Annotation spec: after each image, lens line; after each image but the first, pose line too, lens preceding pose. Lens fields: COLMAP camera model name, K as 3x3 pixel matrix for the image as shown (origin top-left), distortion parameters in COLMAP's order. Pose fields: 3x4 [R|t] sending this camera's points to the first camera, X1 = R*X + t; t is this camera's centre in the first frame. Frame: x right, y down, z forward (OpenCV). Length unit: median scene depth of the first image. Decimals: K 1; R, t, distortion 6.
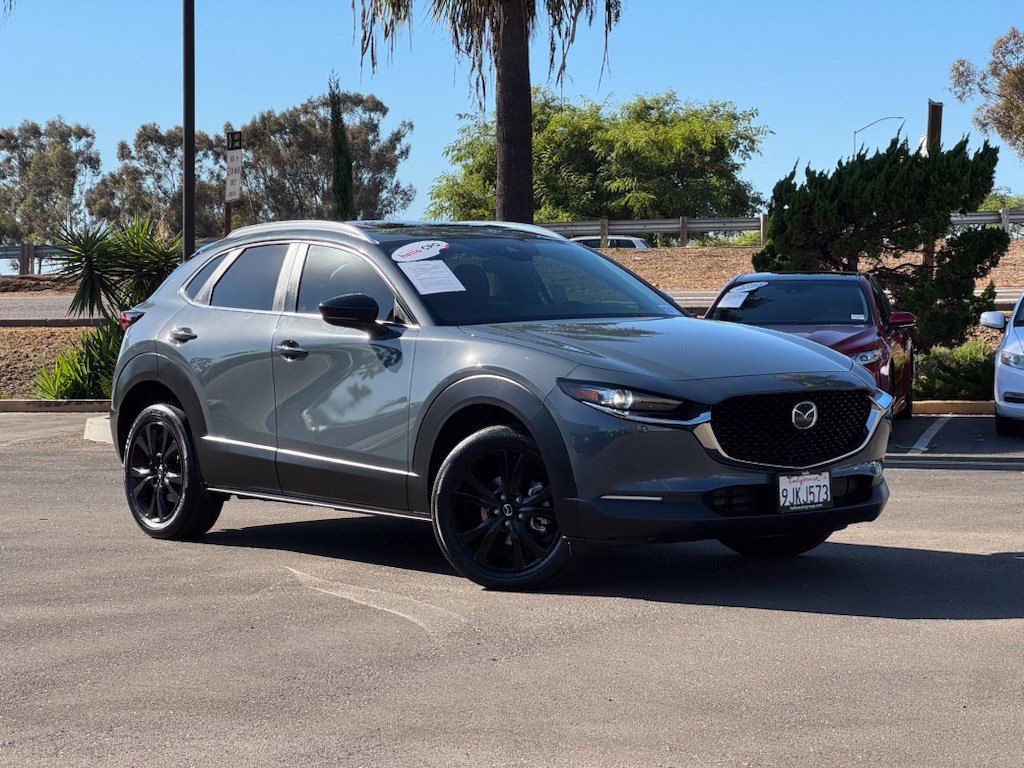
lens RADIAL K [[2227.5, 0, 512.0], [0, 2227.5, 384.0], [0, 0, 1]] dist [0.139633, 0.560513]
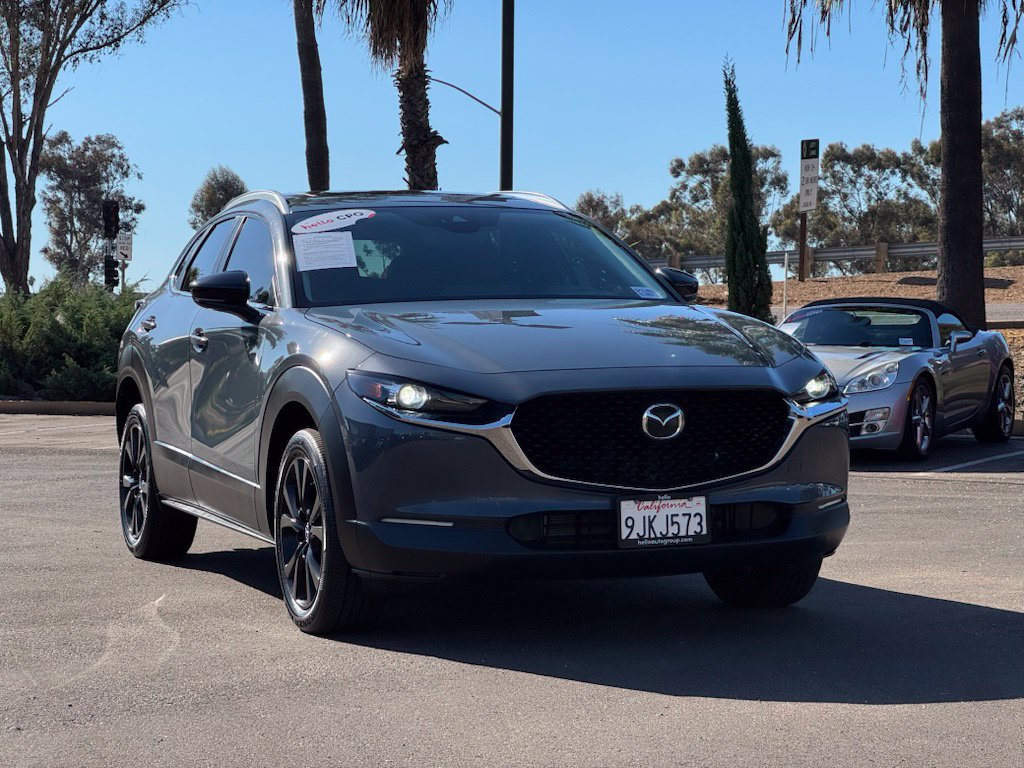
lens RADIAL K [[2227.5, 0, 512.0], [0, 2227.5, 384.0], [0, 0, 1]] dist [0.139633, 0.560513]
pose [[0.950250, 0.010739, -0.311304, 0.276688], [-0.013699, 0.999879, -0.007325, 0.006390], [0.311188, 0.011225, 0.950282, 0.221581]]
